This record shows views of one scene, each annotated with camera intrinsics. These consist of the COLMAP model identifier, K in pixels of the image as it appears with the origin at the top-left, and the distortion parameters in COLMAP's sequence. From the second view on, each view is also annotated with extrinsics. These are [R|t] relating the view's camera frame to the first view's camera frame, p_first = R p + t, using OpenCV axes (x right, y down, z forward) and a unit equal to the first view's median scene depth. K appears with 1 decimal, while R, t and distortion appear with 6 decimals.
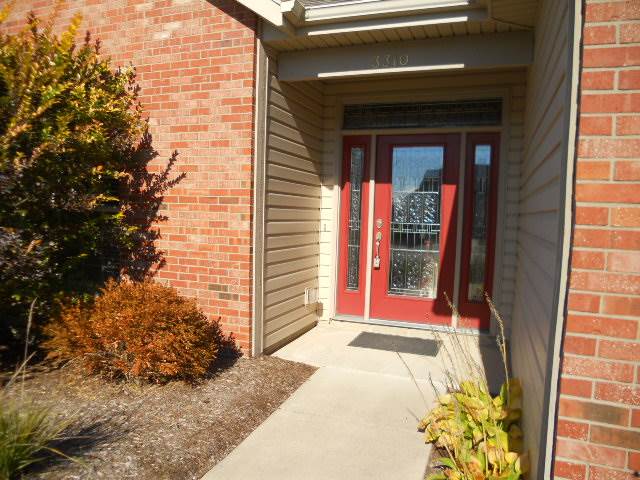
lens RADIAL K [[510.5, 0, 291.6], [0, 510.5, 243.0], [0, 0, 1]] dist [-0.060457, -0.000596]
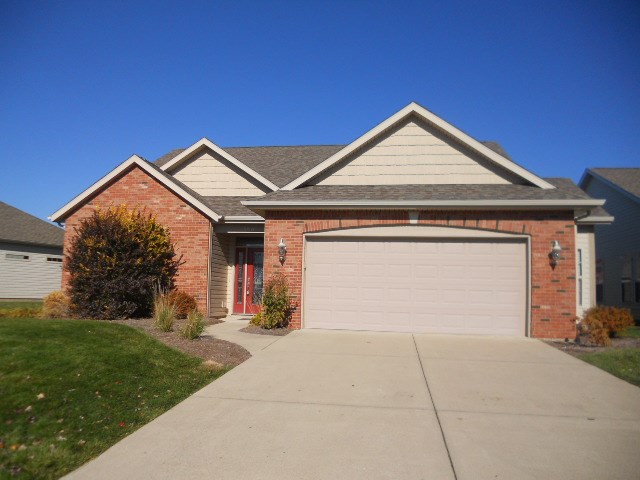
lens RADIAL K [[510.5, 0, 291.6], [0, 510.5, 243.0], [0, 0, 1]] dist [-0.060457, -0.000596]
pose [[0.982564, 0.017893, 0.185063, -0.144674], [0.012137, 0.987063, -0.159872, 0.264185], [-0.185530, 0.159331, 0.969635, -2.188457]]
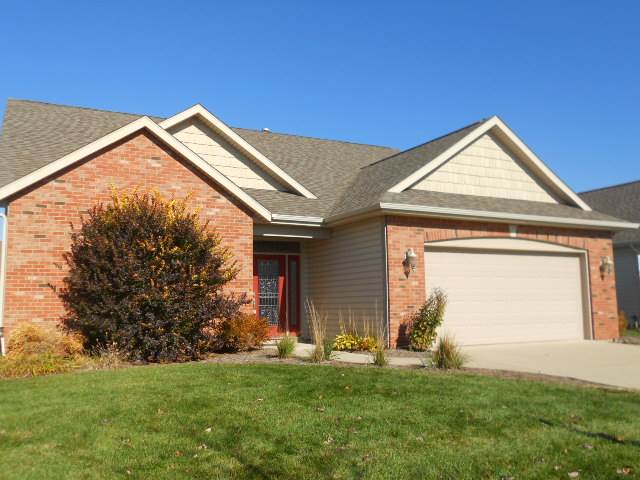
lens RADIAL K [[611.6, 0, 320.0], [0, 611.6, 240.0], [0, 0, 1]] dist [0.009191, 0.007456]
pose [[0.647430, 0.045307, 0.760777, -2.025977], [0.082214, 0.988254, -0.128819, 0.115437], [-0.757677, 0.145948, 0.636101, -1.141820]]
